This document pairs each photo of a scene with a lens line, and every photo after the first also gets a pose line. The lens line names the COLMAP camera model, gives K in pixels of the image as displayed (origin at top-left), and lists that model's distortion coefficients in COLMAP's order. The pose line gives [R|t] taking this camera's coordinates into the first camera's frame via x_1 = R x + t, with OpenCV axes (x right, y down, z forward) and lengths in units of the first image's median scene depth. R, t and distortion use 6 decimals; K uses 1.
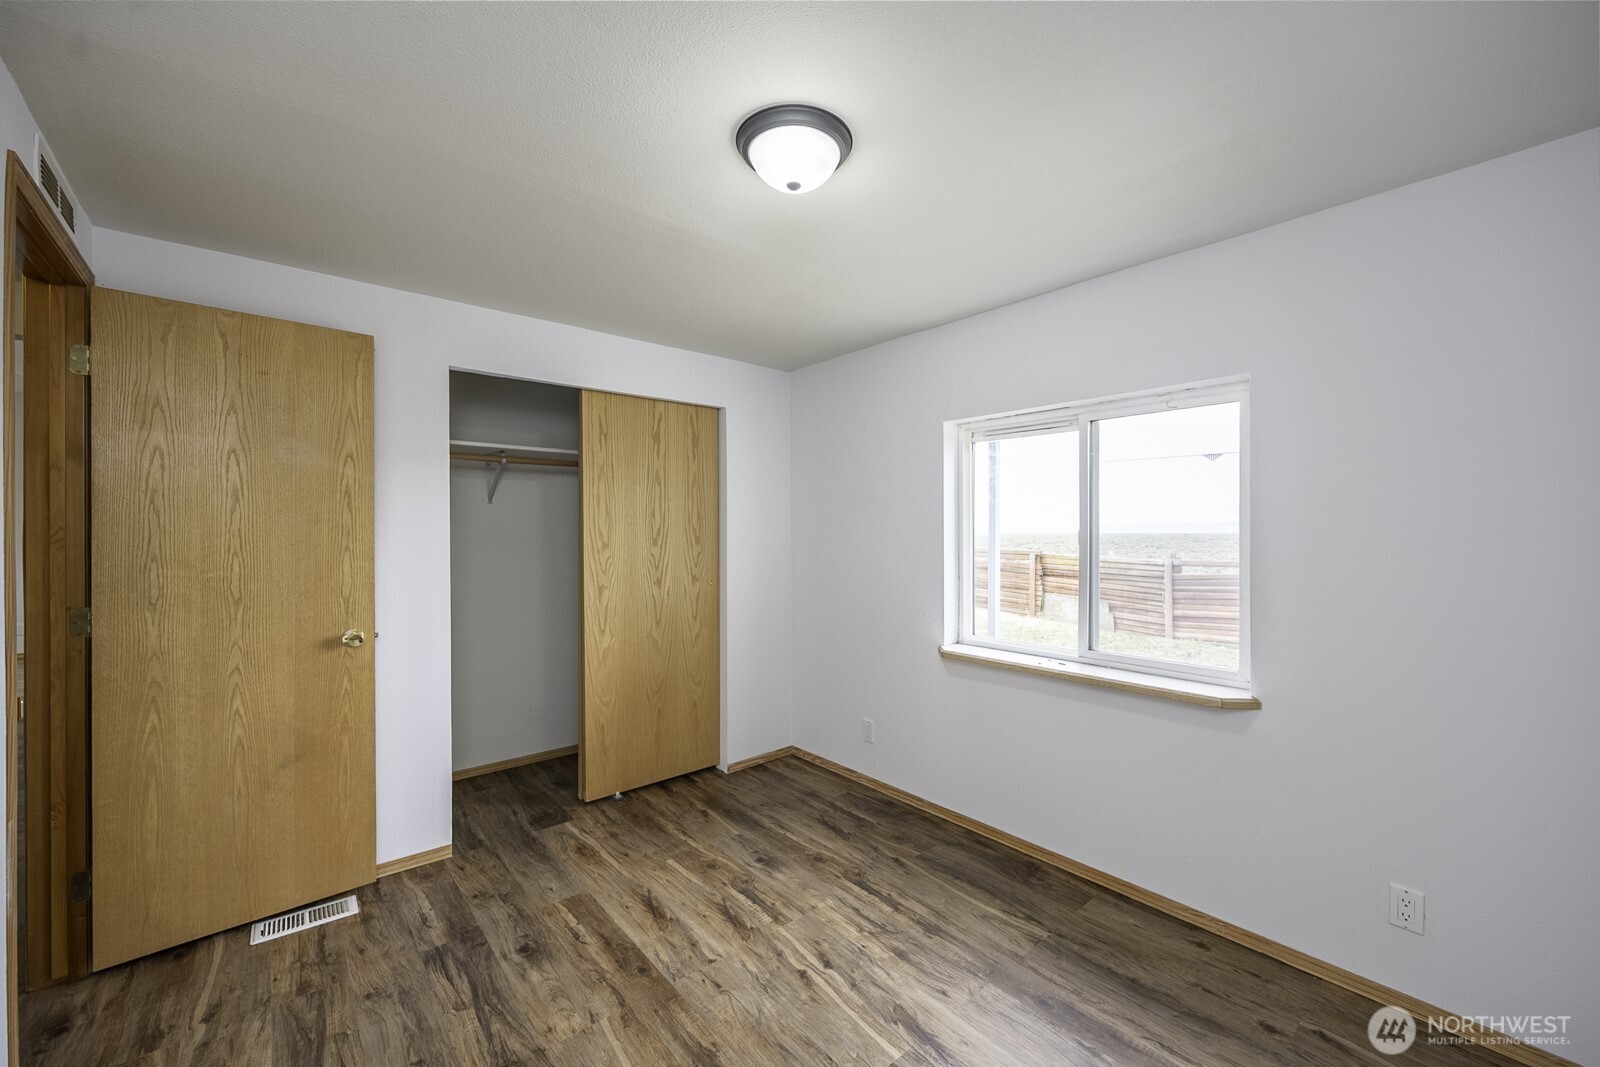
lens RADIAL K [[630.8, 0, 788.4], [0, 630.8, 528.1], [0, 0, 1]] dist [0.002049, 0.000197]
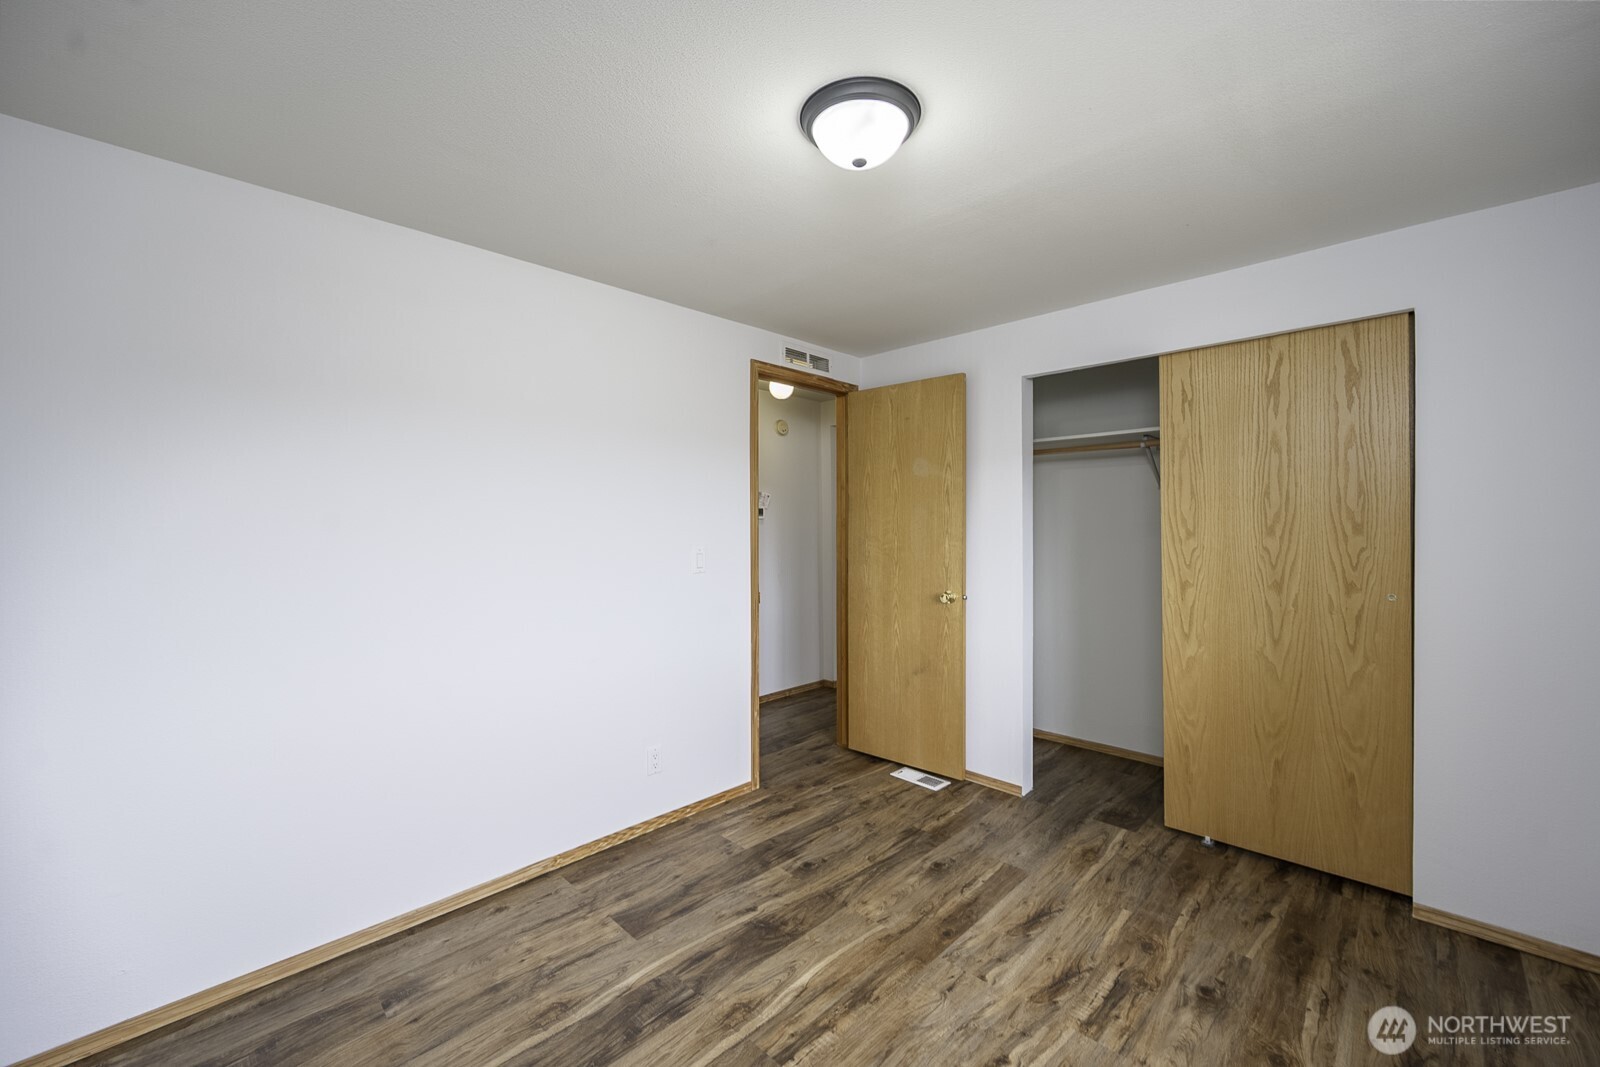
lens RADIAL K [[630.8, 0, 811.6], [0, 630.8, 524.0], [0, 0, 1]] dist [0.002049, 0.000197]
pose [[0.113397, -0.000268, -0.993550, 0.622981], [0.012525, 0.999921, 0.001160, 0.008812], [0.993471, -0.012575, 0.113392, 0.522342]]
